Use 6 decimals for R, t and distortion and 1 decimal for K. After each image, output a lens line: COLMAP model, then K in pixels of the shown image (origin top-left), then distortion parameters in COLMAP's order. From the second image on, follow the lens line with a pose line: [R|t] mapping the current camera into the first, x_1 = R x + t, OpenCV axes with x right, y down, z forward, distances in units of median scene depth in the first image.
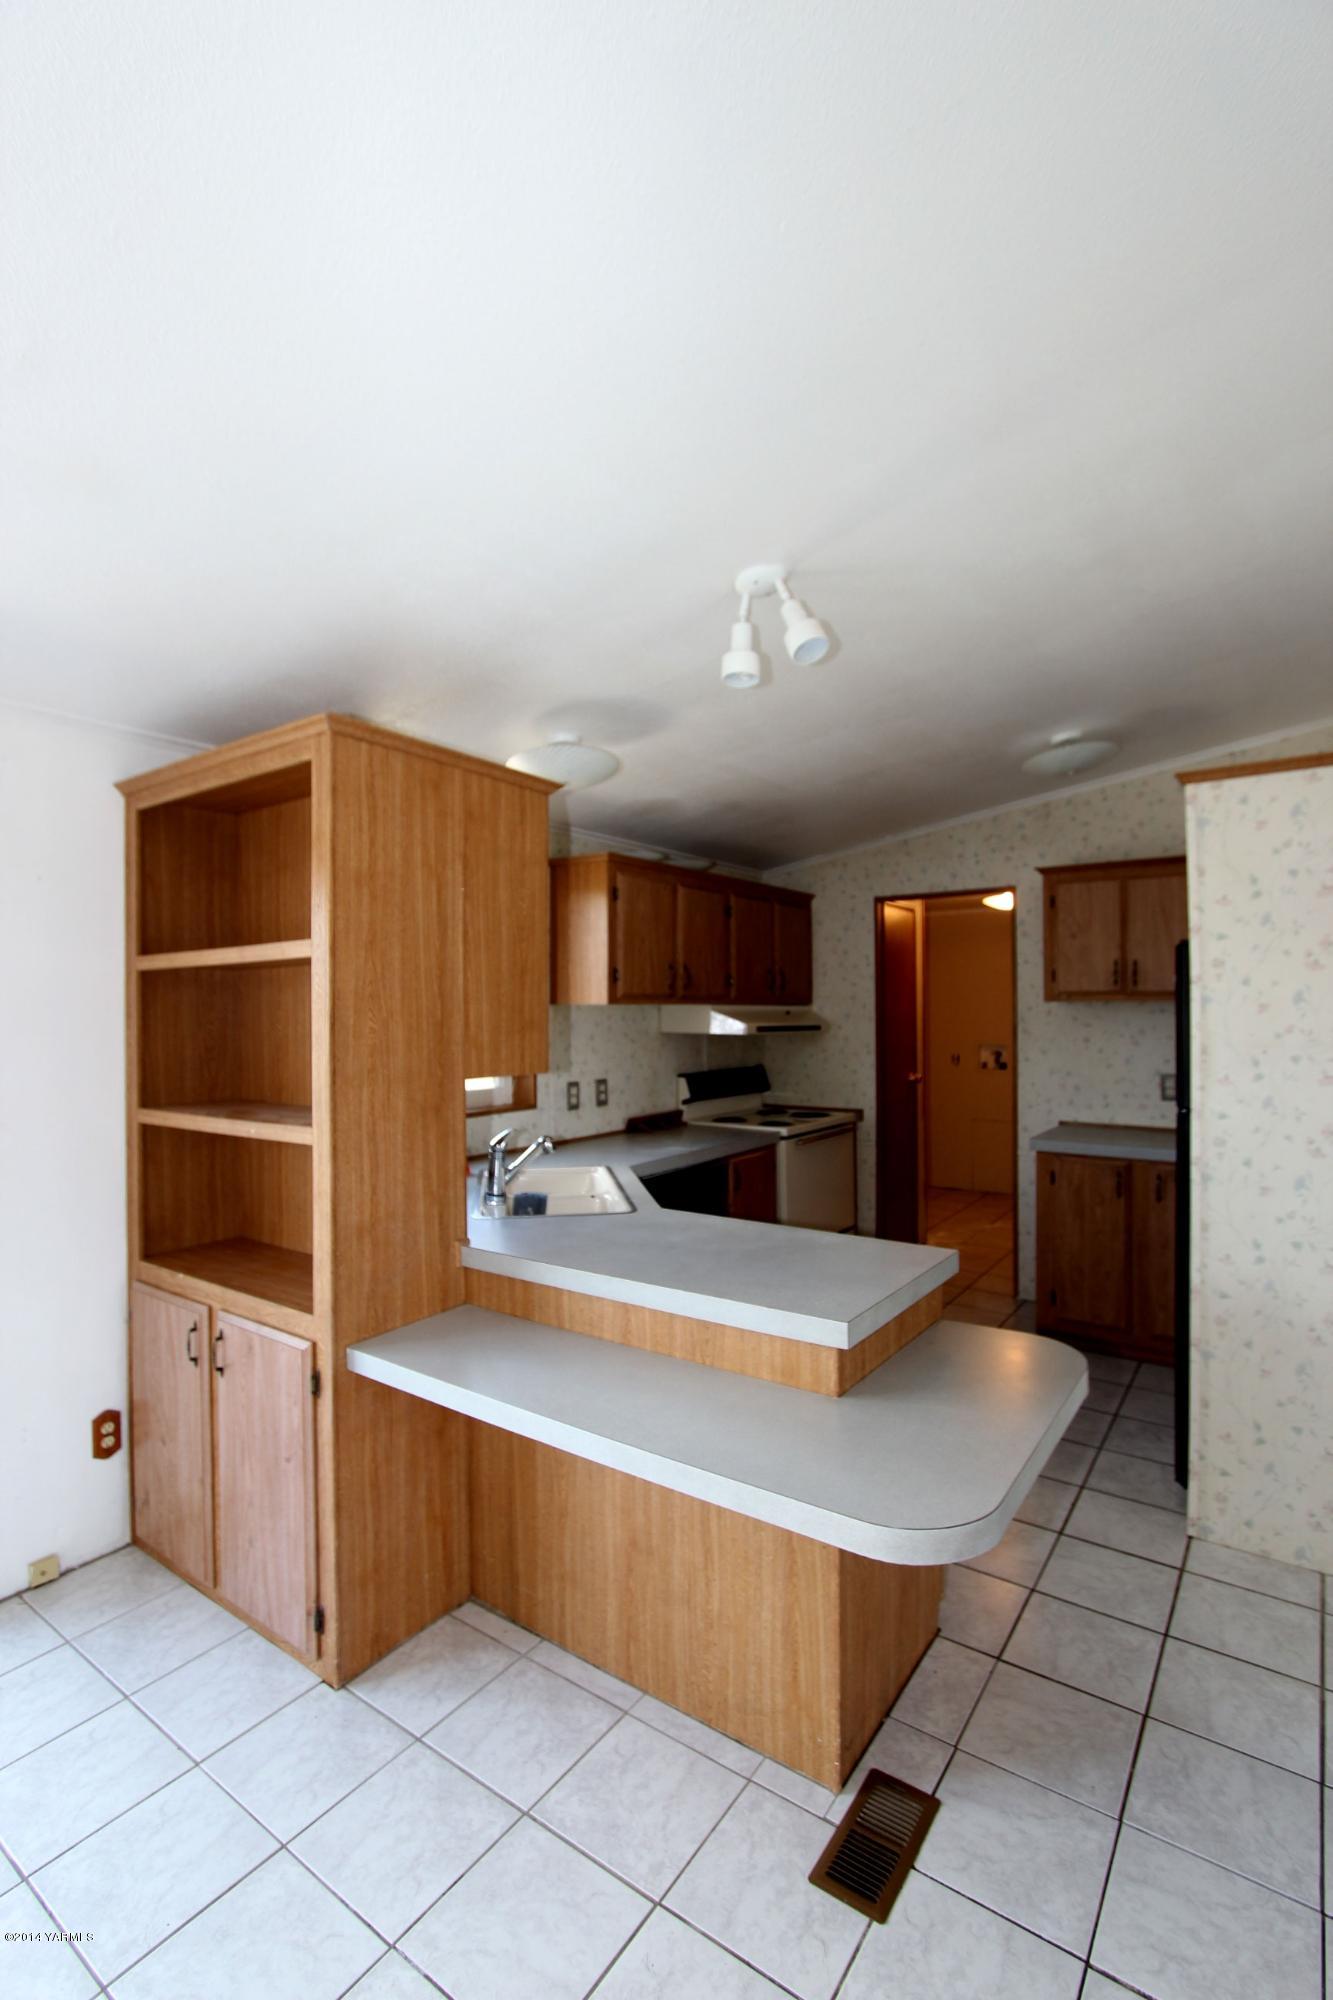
lens RADIAL K [[925.1, 0, 673.8], [0, 925.1, 1008.8], [0, 0, 1]] dist [-0.007739, 0.000936]
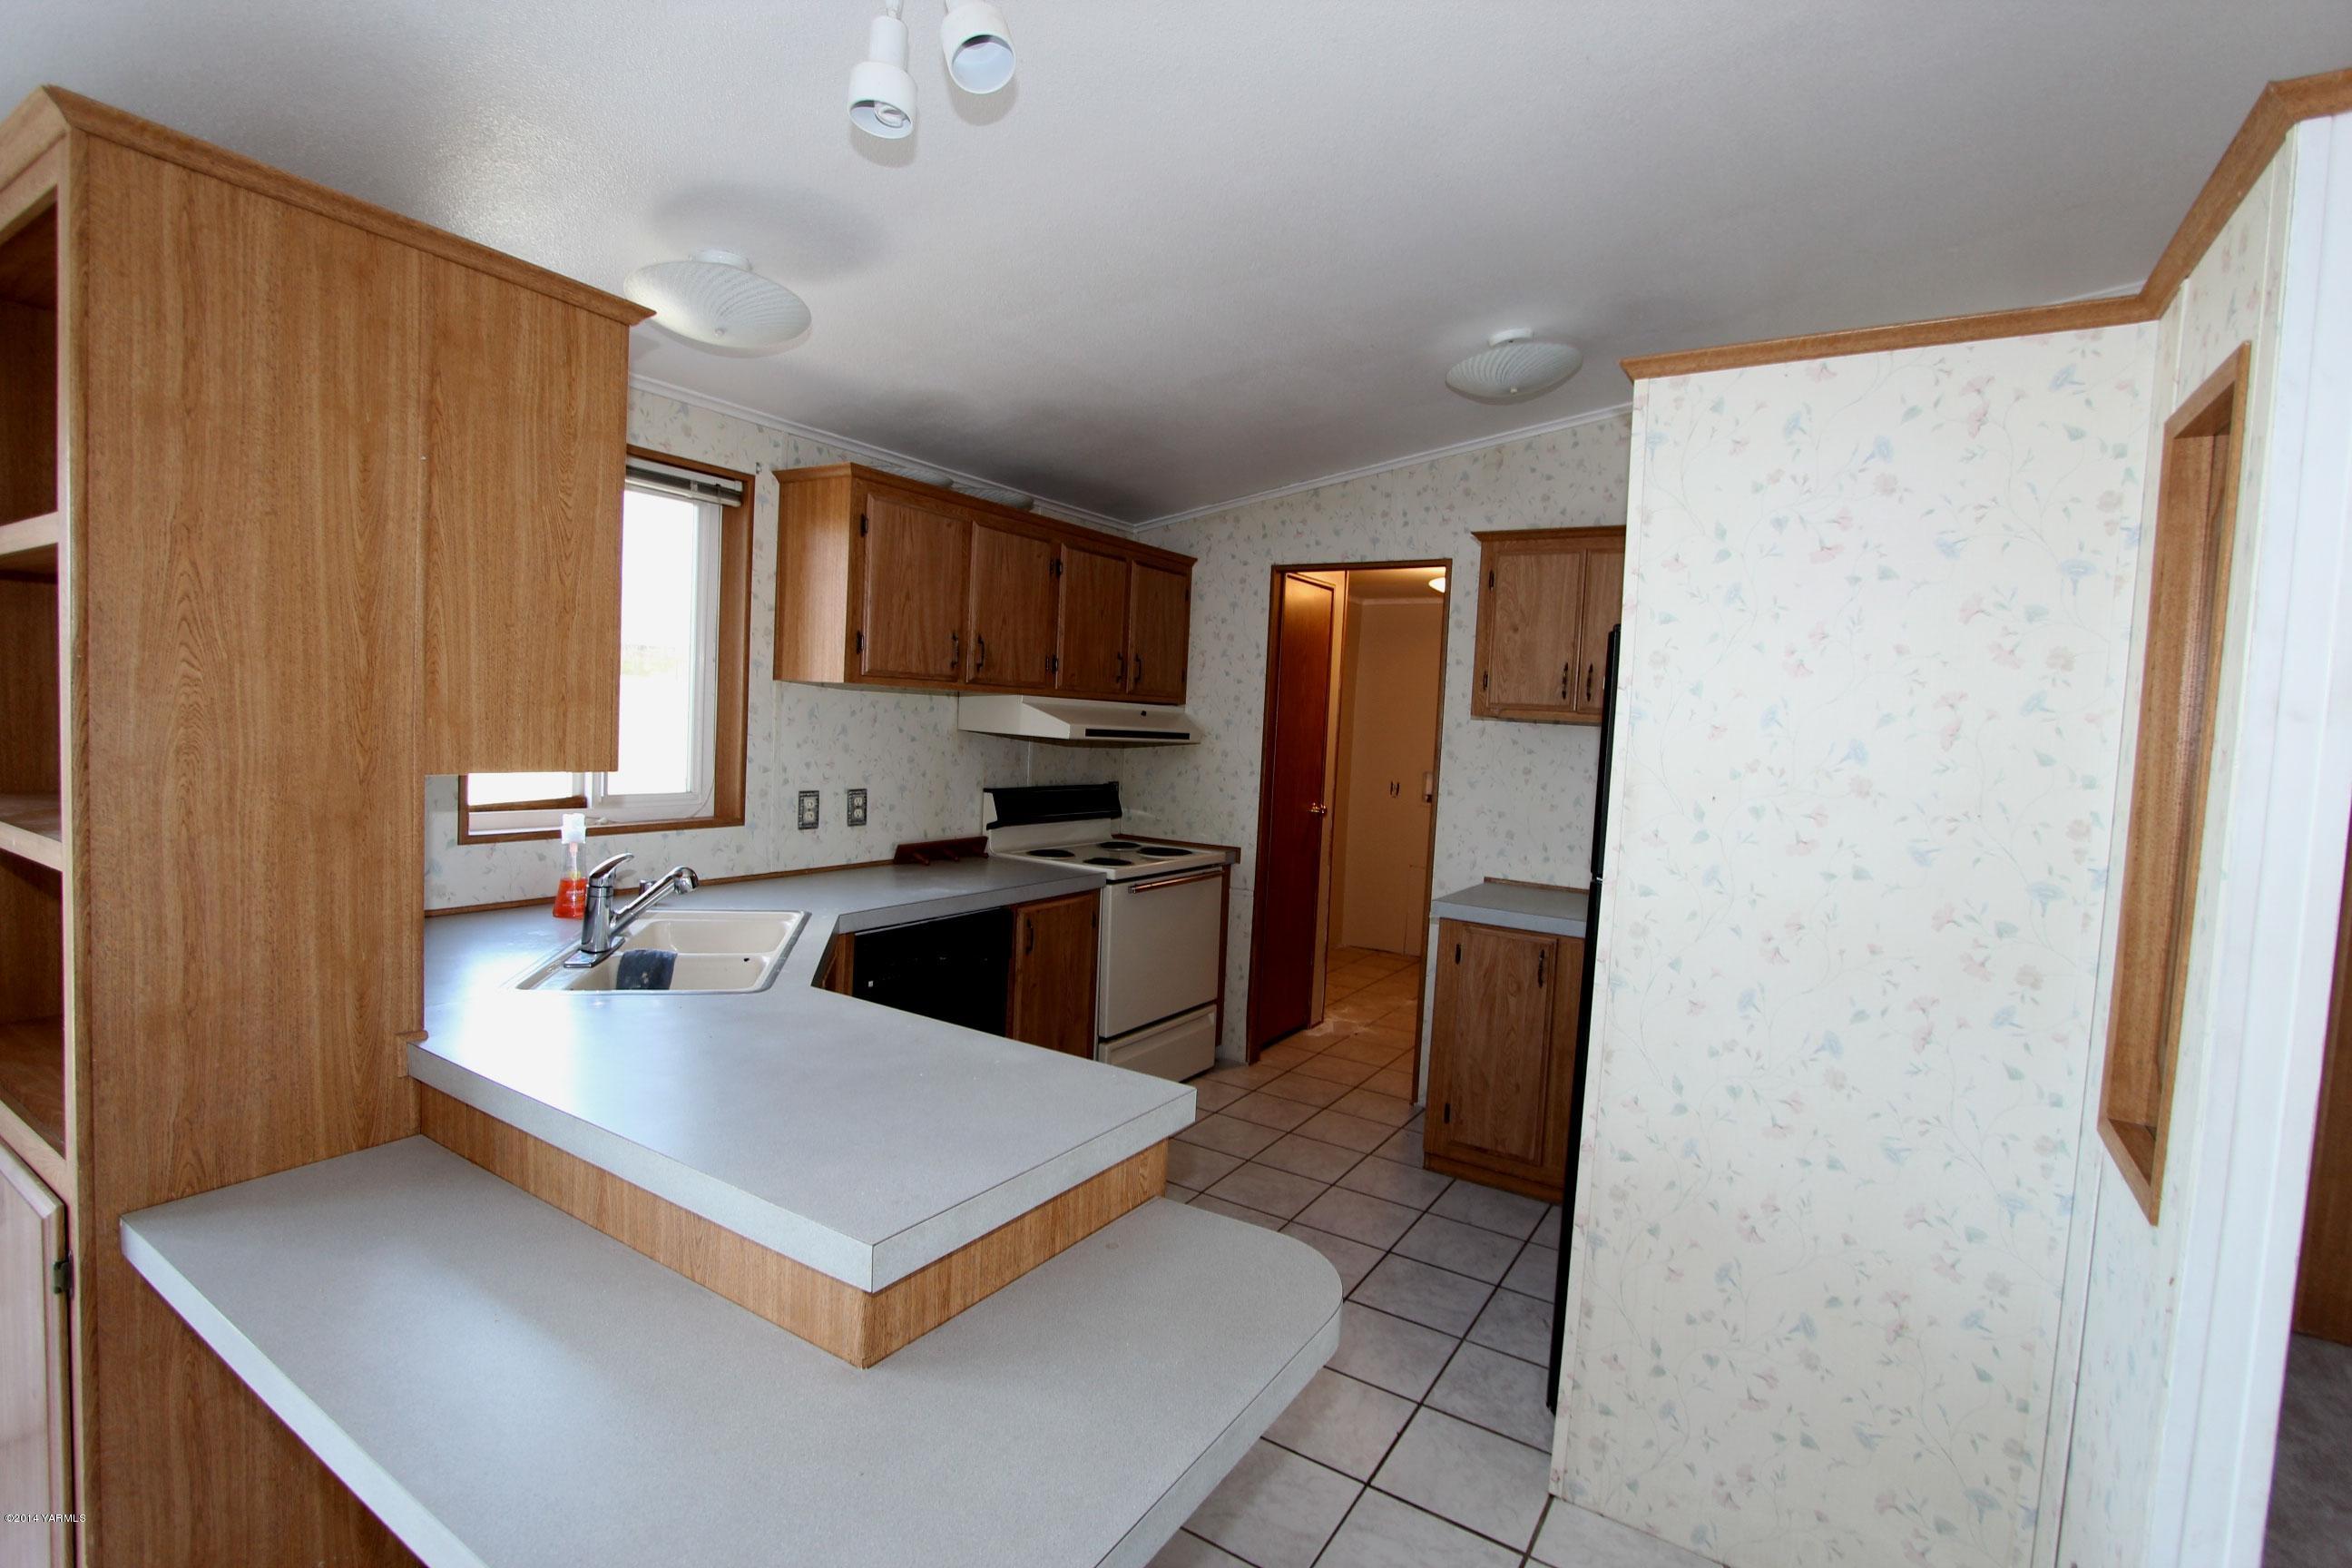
lens RADIAL K [[1088.0, 0, 1176.0], [0, 1088.0, 784.0], [0, 0, 1]] dist [-0.007739, 0.000936]
pose [[0.997448, 0.052634, 0.048250, 0.143340], [-0.055585, 0.996526, 0.062026, 0.006452], [-0.044818, -0.064549, 0.996908, 0.161037]]
